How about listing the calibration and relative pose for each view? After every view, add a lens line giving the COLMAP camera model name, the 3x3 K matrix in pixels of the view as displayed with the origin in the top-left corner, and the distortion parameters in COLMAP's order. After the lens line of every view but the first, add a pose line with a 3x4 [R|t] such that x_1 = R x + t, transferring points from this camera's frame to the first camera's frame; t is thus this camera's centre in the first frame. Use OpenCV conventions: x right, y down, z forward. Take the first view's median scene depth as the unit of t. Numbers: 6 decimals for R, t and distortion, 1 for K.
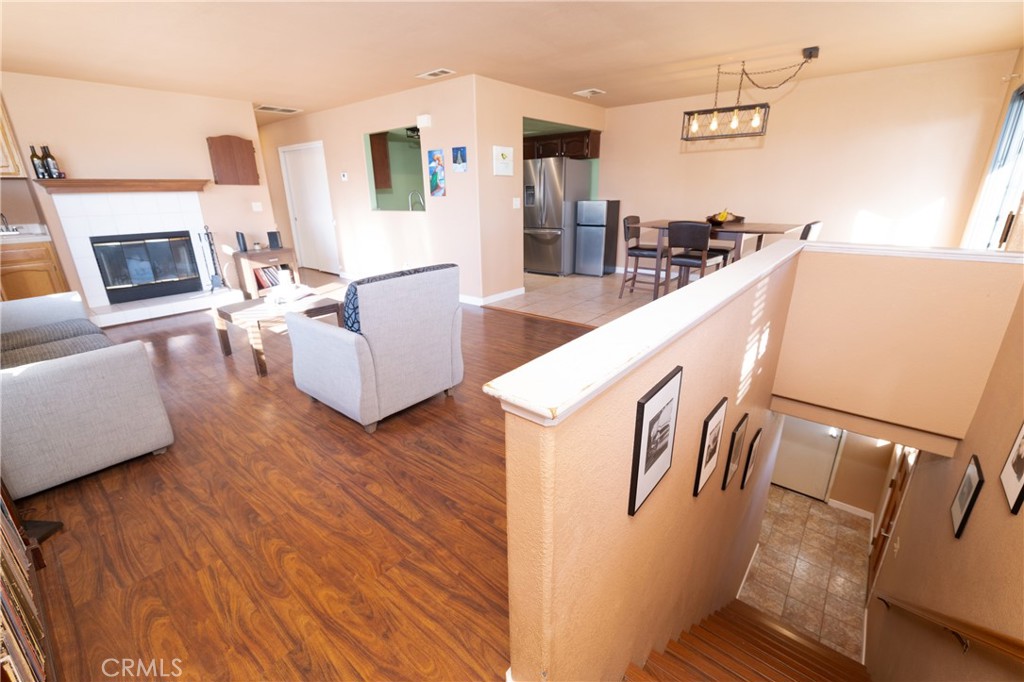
lens RADIAL K [[436.9, 0, 504.9], [0, 436.9, 336.7], [0, 0, 1]] dist [0.000485, -0.000045]
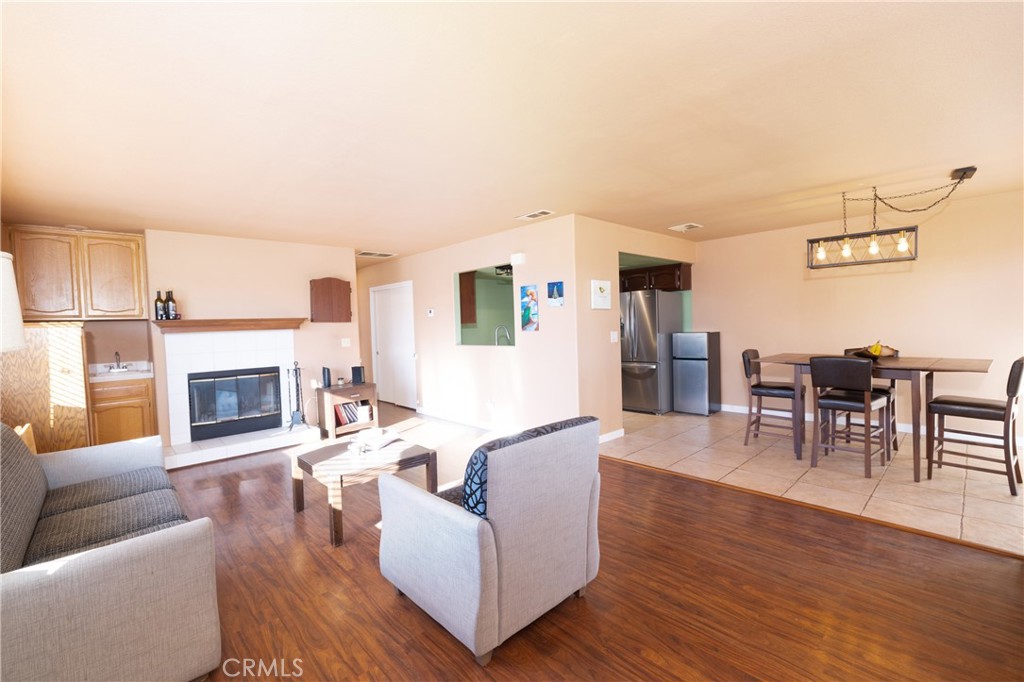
lens RADIAL K [[436.9, 0, 504.9], [0, 436.9, 336.7], [0, 0, 1]] dist [0.000485, -0.000045]
pose [[0.991917, -0.010237, -0.126471, -0.094837], [-0.026374, 0.958335, -0.284428, -0.042008], [0.124113, 0.285465, 0.950319, 0.106375]]
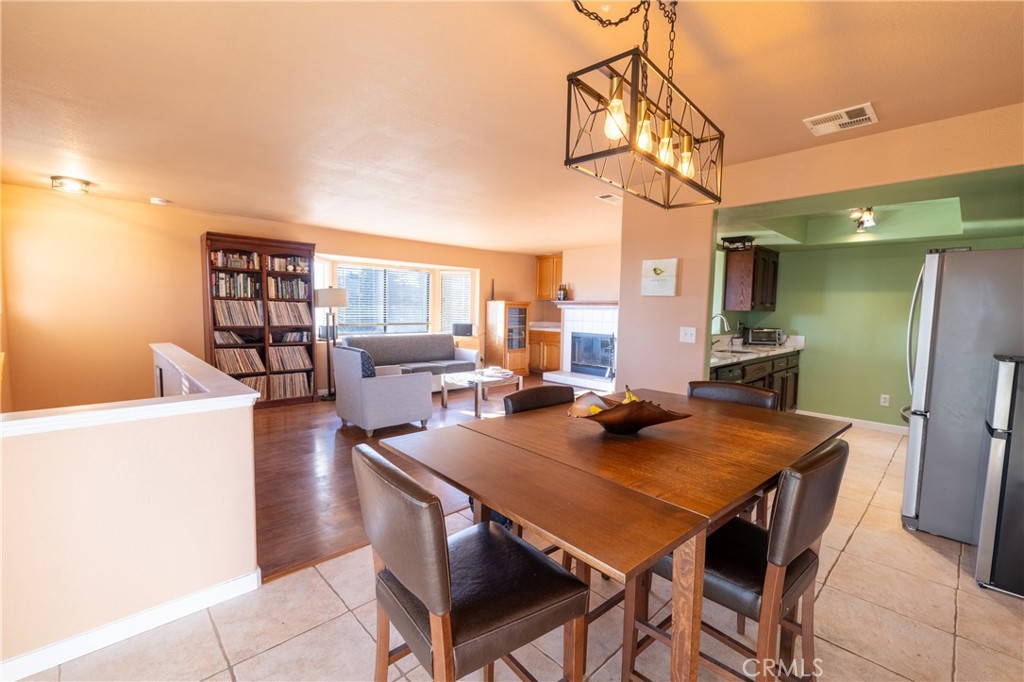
lens RADIAL K [[436.9, 0, 504.9], [0, 436.9, 336.7], [0, 0, 1]] dist [0.000485, -0.000045]
pose [[-0.114818, 0.080918, -0.990085, 0.793971], [-0.335256, 0.935045, 0.115299, -0.317617], [0.935104, 0.345170, -0.080232, 0.882662]]
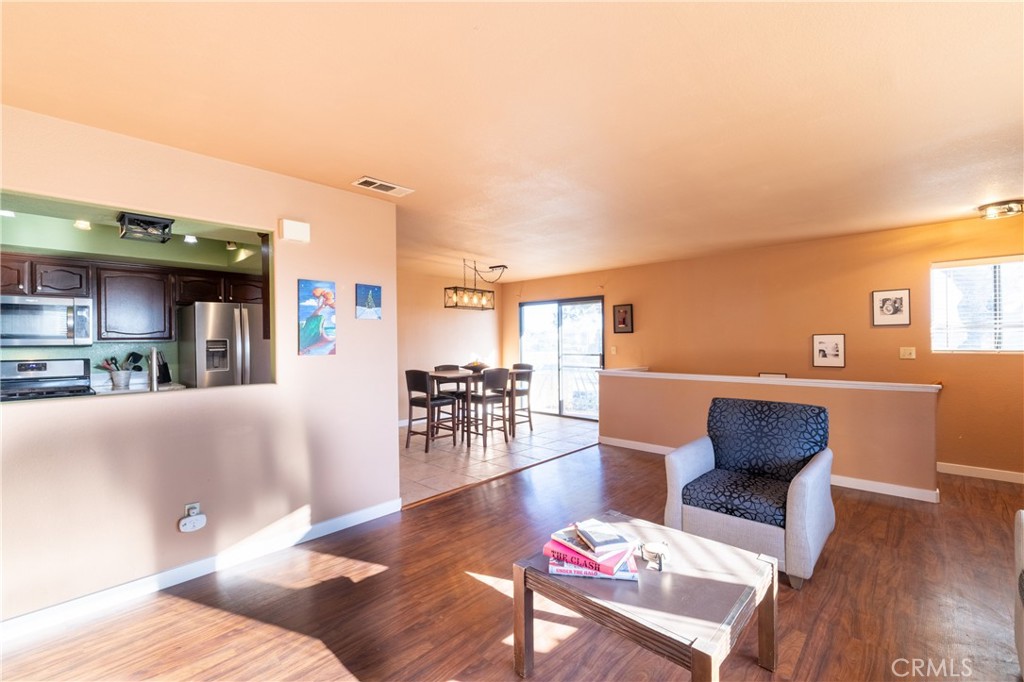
lens RADIAL K [[436.9, 0, 504.9], [0, 436.9, 336.7], [0, 0, 1]] dist [0.000485, -0.000045]
pose [[0.061747, 0.025745, 0.997760, -0.773682], [0.324754, 0.944752, -0.044475, -0.258749], [-0.943781, 0.326773, 0.049975, 0.793650]]
